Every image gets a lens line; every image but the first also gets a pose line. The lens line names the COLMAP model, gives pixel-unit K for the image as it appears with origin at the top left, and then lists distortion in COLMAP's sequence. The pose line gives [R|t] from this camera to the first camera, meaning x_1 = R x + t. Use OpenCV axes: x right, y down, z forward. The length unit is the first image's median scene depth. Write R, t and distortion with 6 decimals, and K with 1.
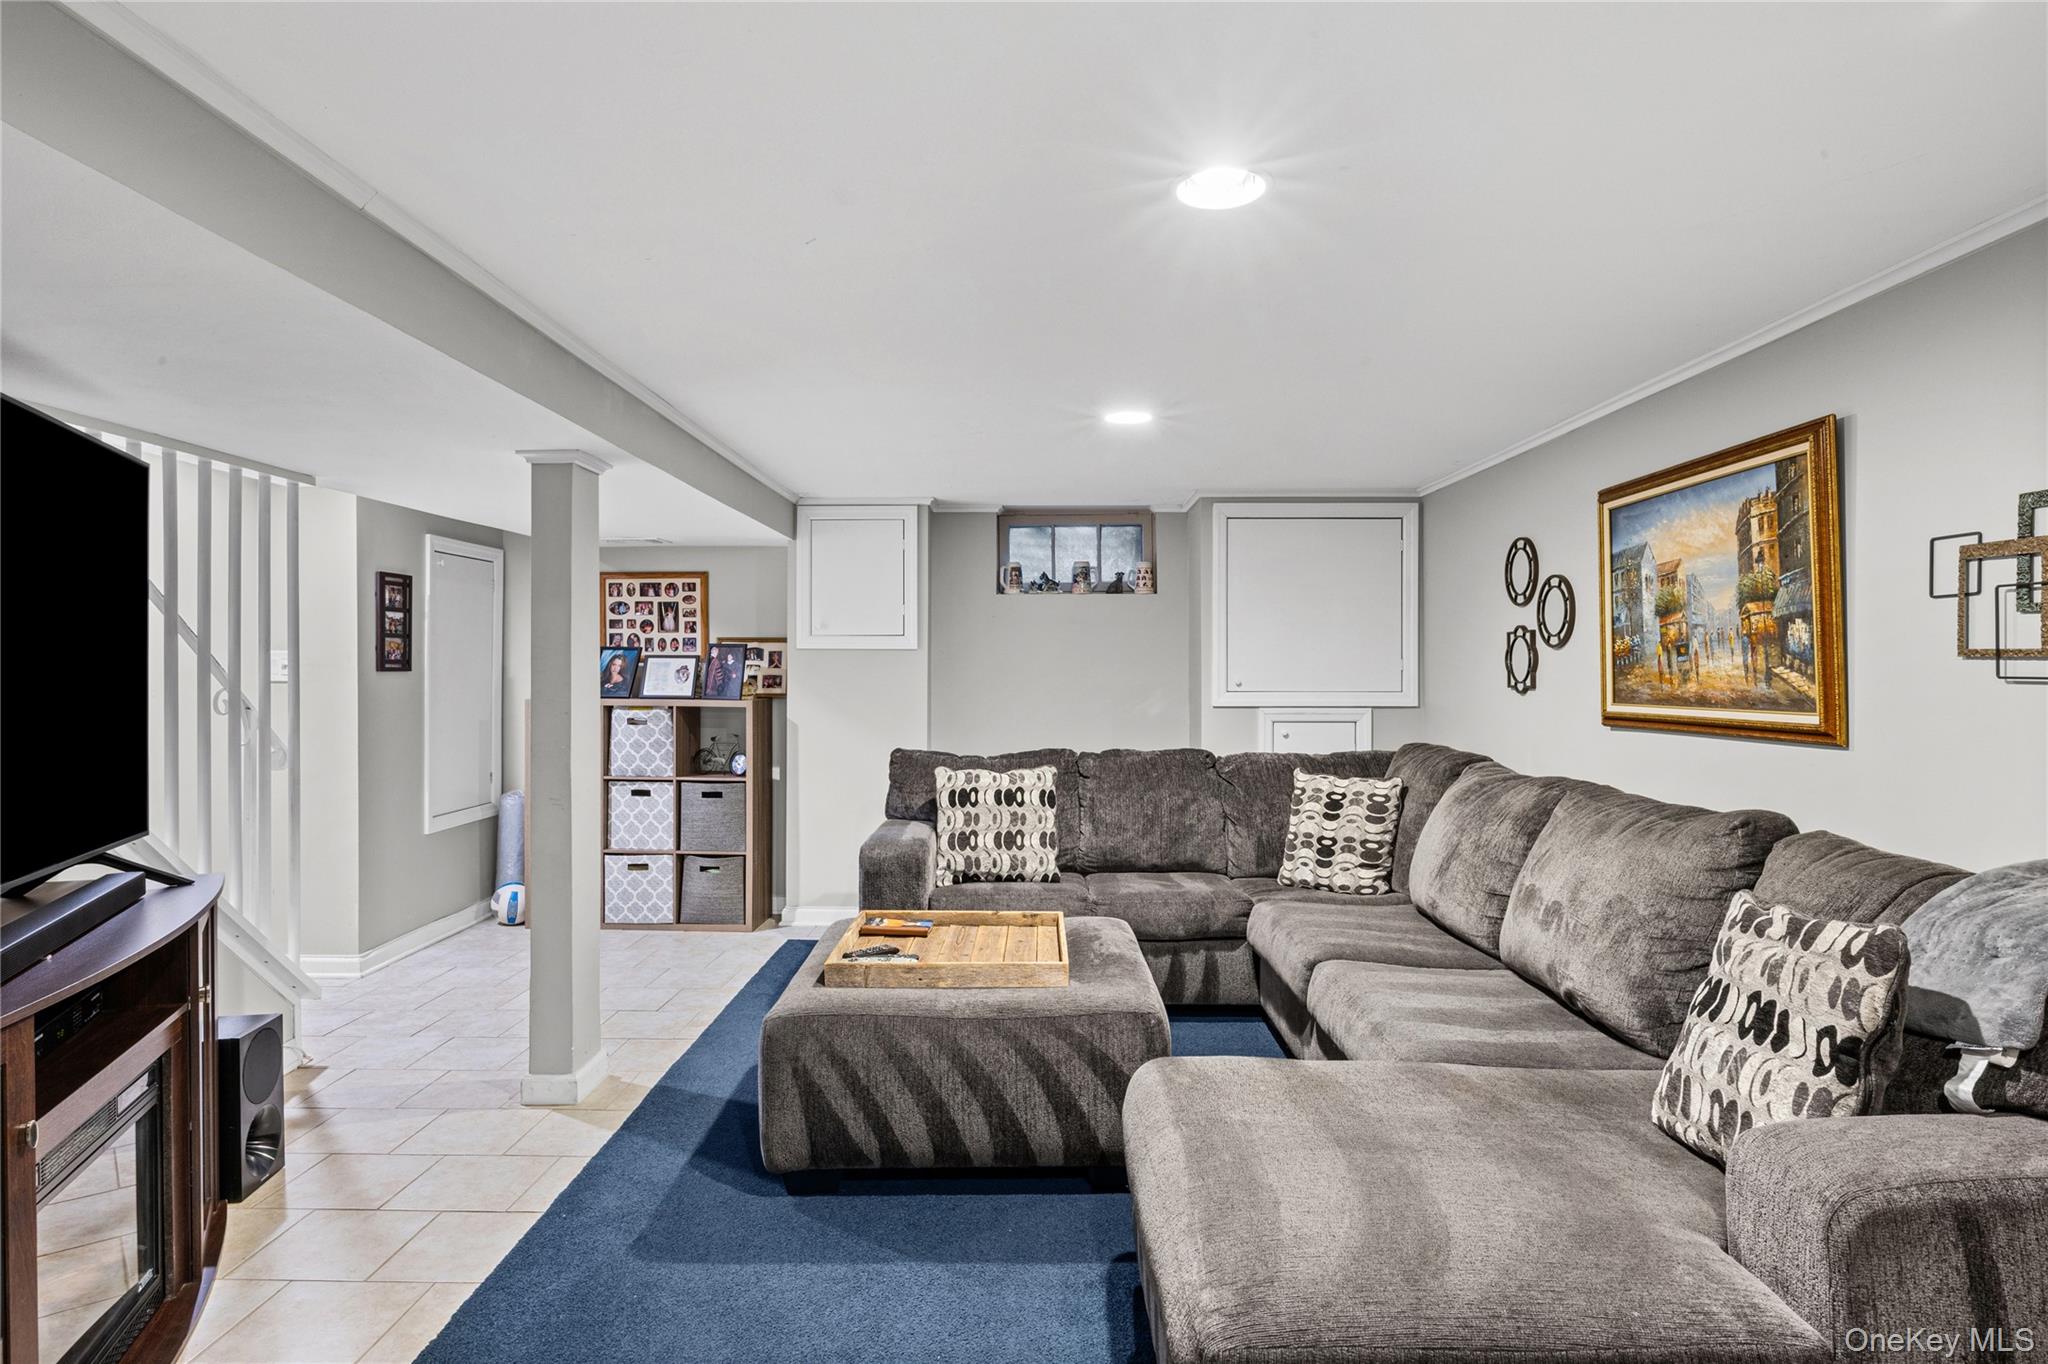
lens RADIAL K [[1121.1, 0, 1012.9], [0, 1121.1, 636.5], [0, 0, 1]] dist [-0.004388, -0.000950]
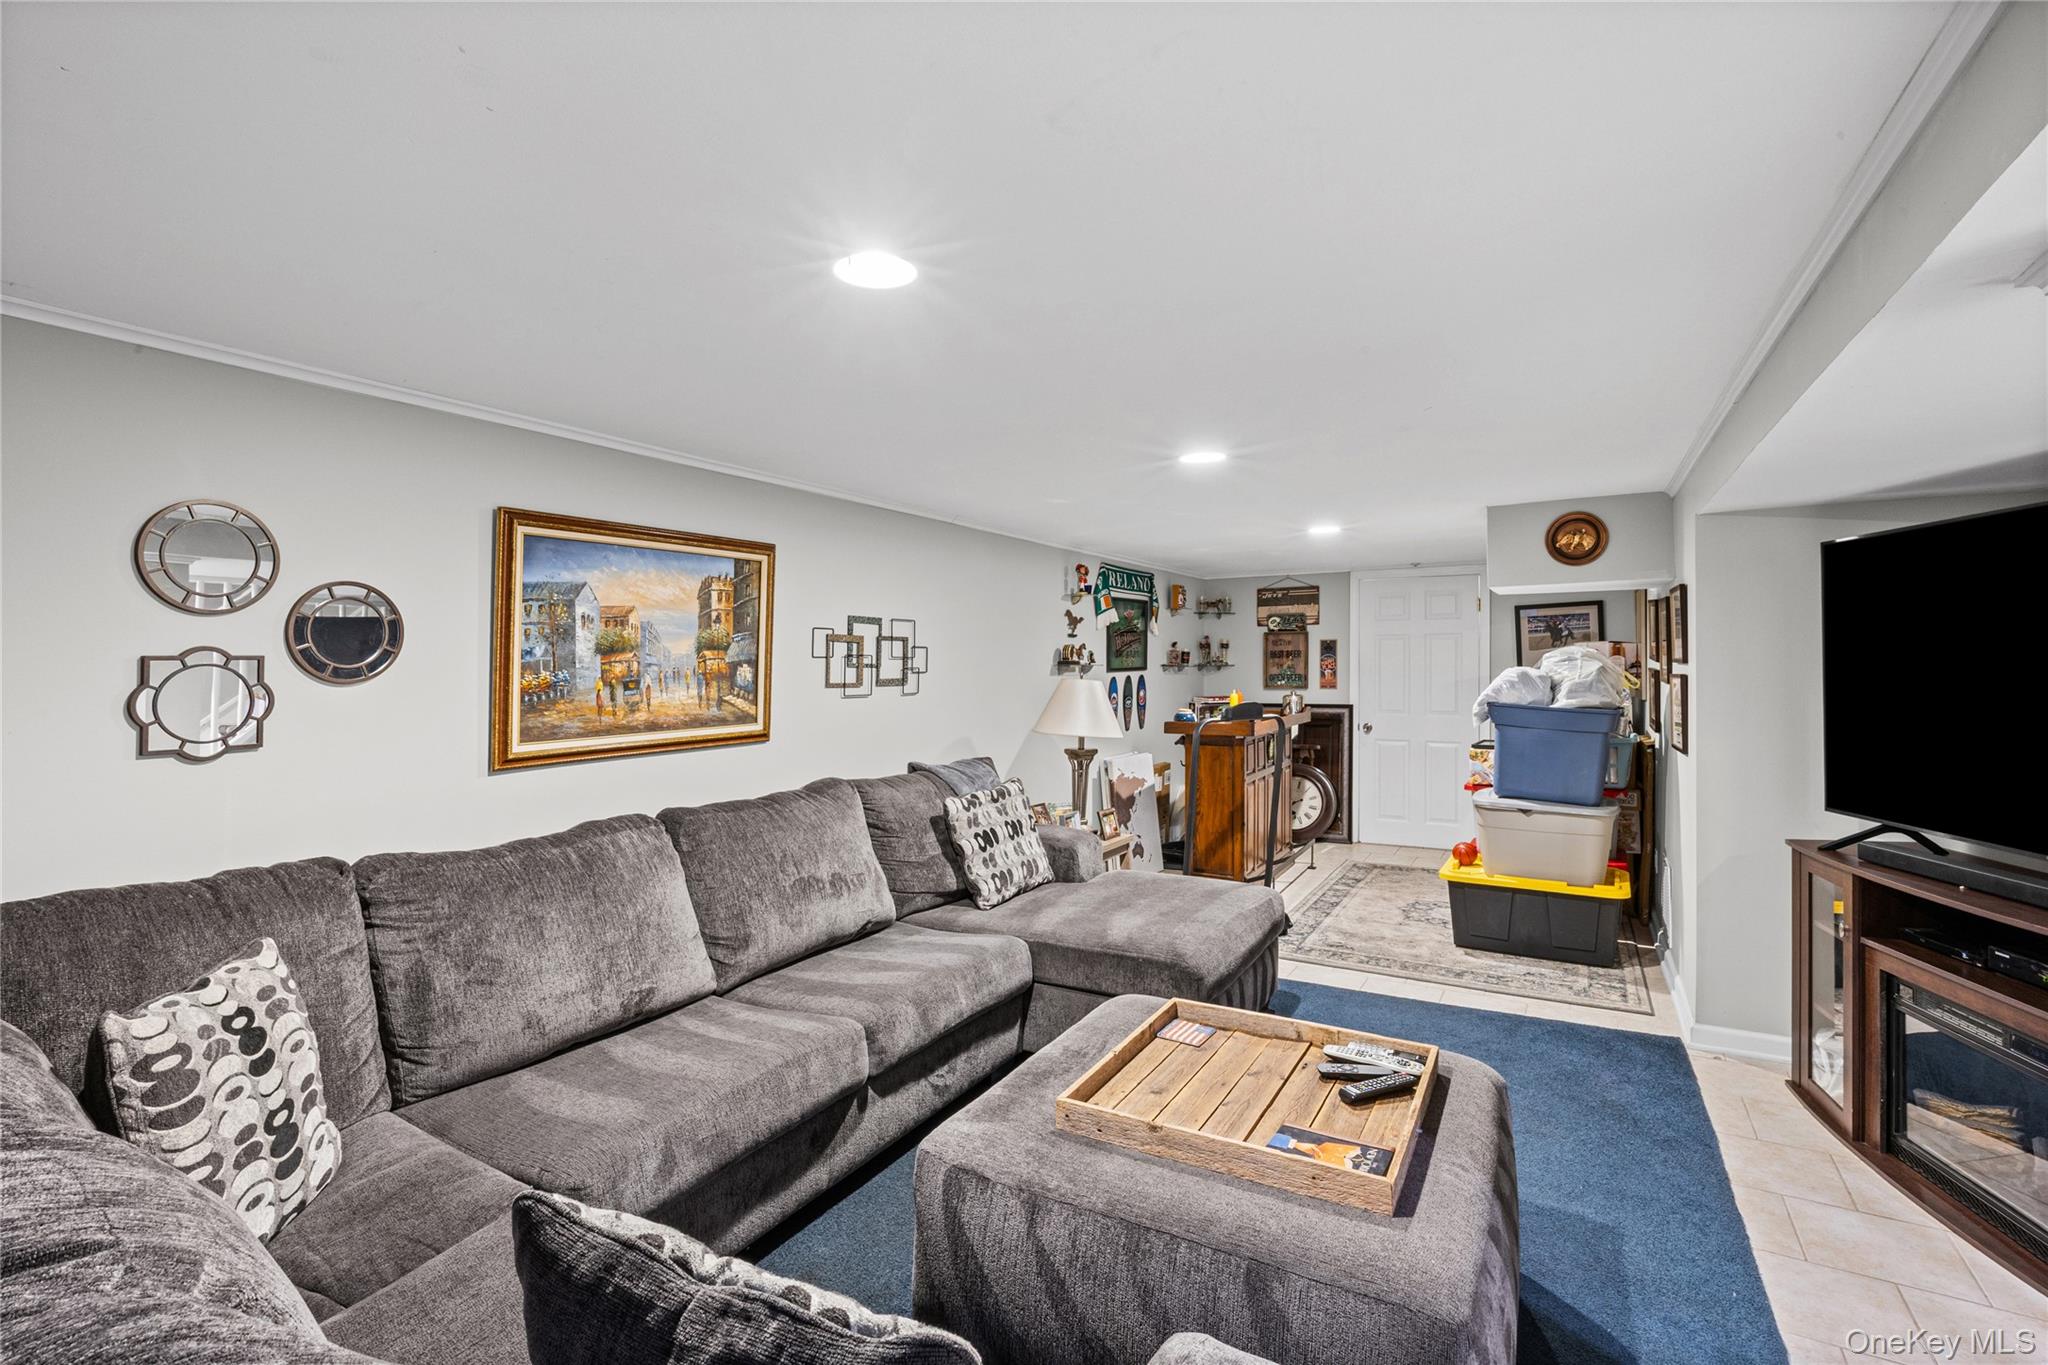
lens RADIAL K [[906.3, 0, 1018.5], [0, 906.3, 672.4], [0, 0, 1]] dist [0.001323, 0.000137]
pose [[-0.864379, 0.002499, 0.502834, -0.215864], [-0.006932, 0.999833, -0.016885, 0.011798], [-0.502792, -0.018080, -0.864218, 1.579851]]
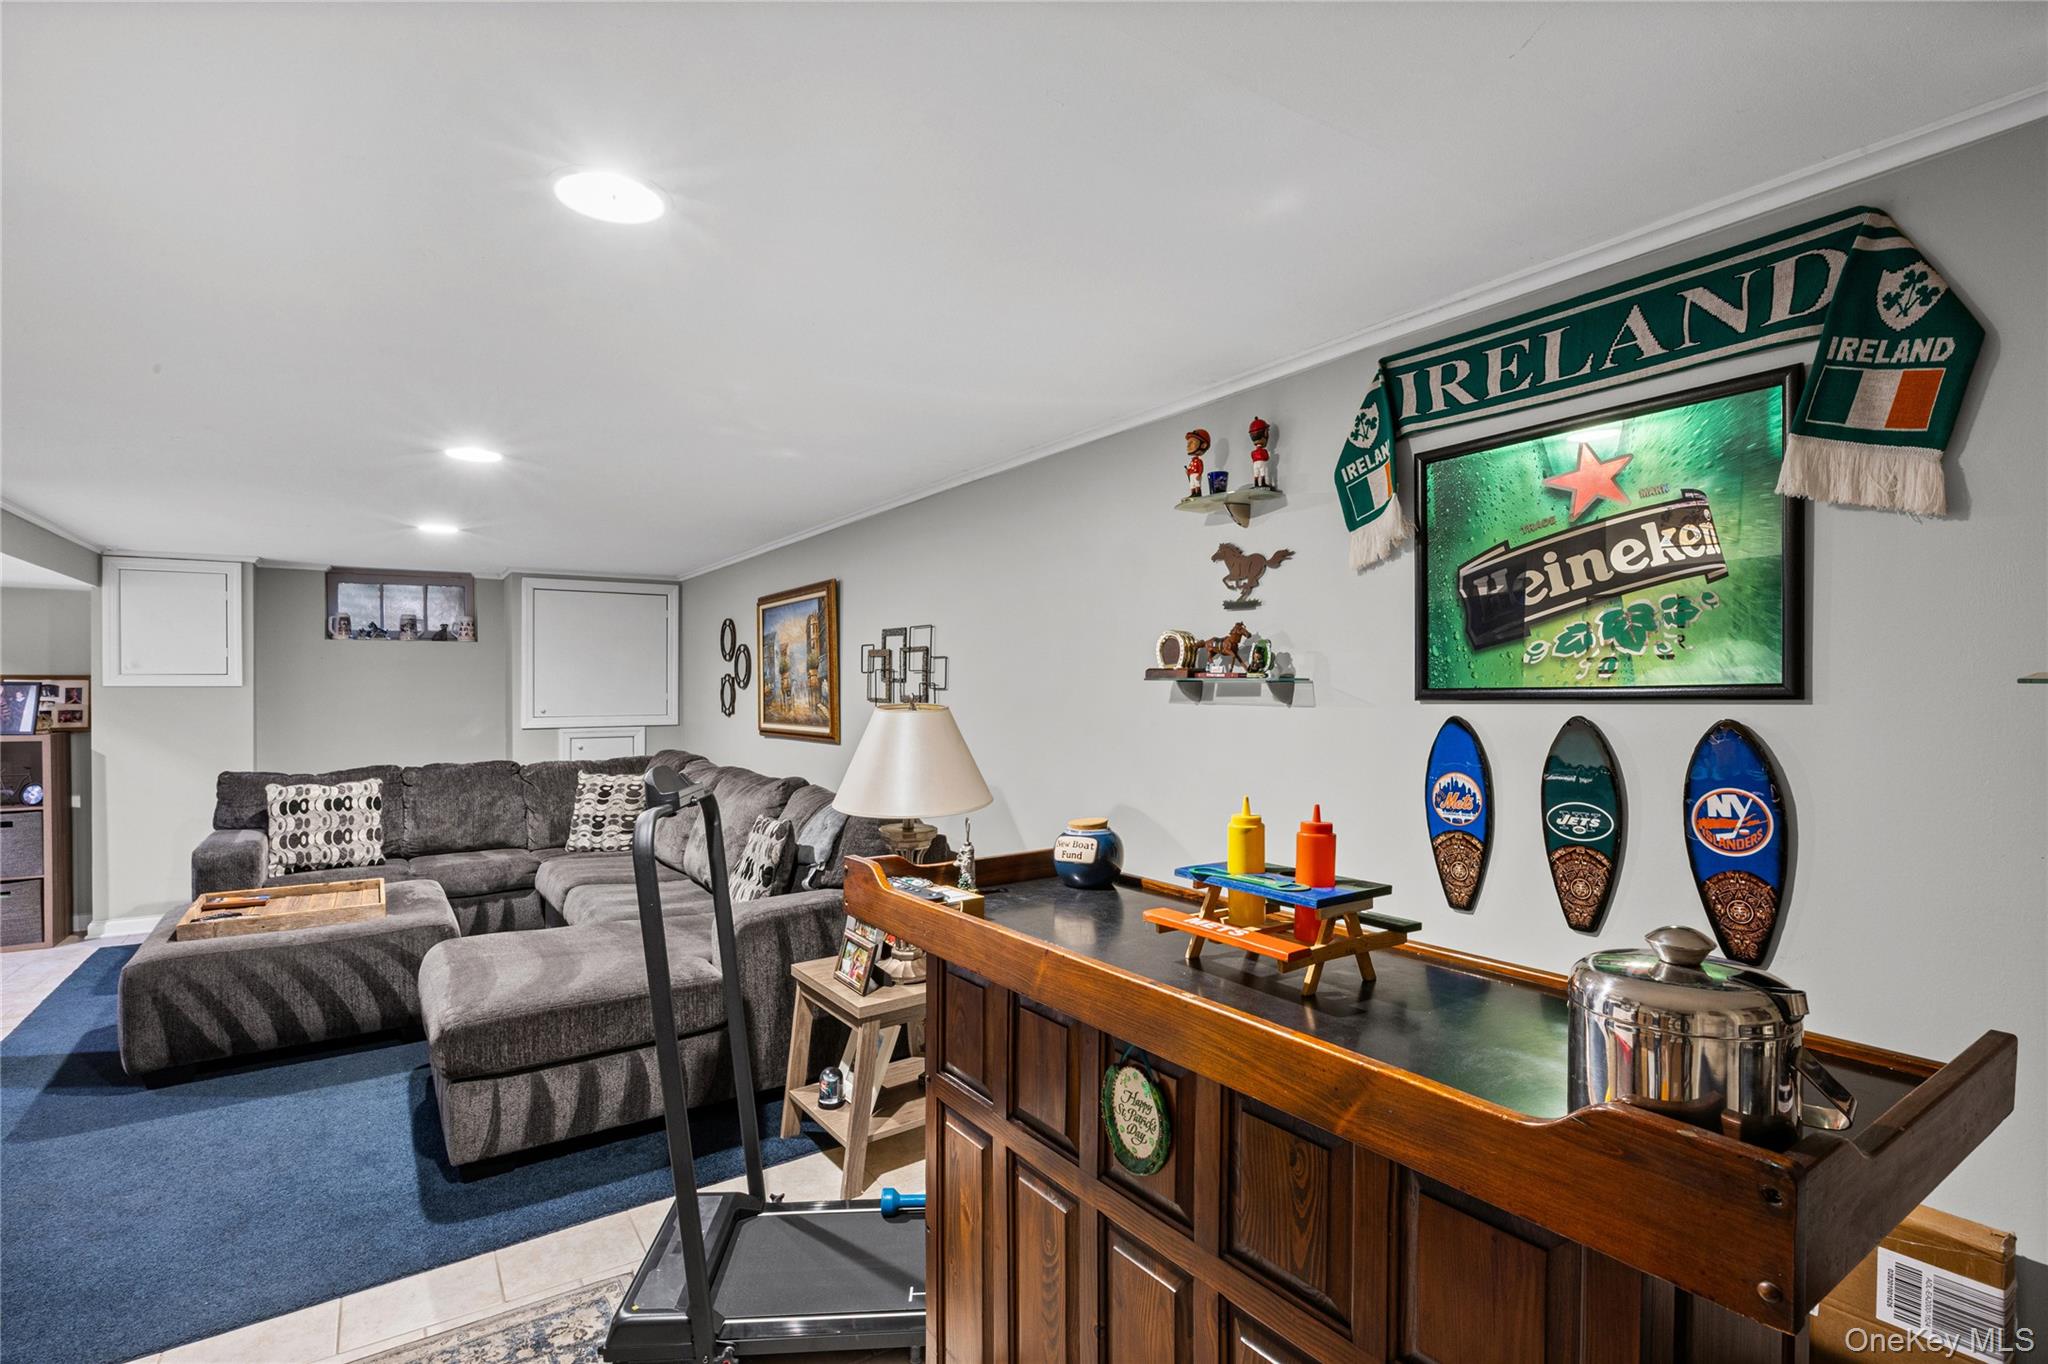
lens RADIAL K [[986.2, 0, 1029.9], [0, 986.2, 688.9], [0, 0, 1]] dist [-0.005502, -0.001104]
pose [[0.820848, -0.005168, 0.571123, 0.006339], [-0.013292, 0.999515, 0.028148, -0.044083], [-0.570992, -0.030697, 0.820382, -0.524785]]
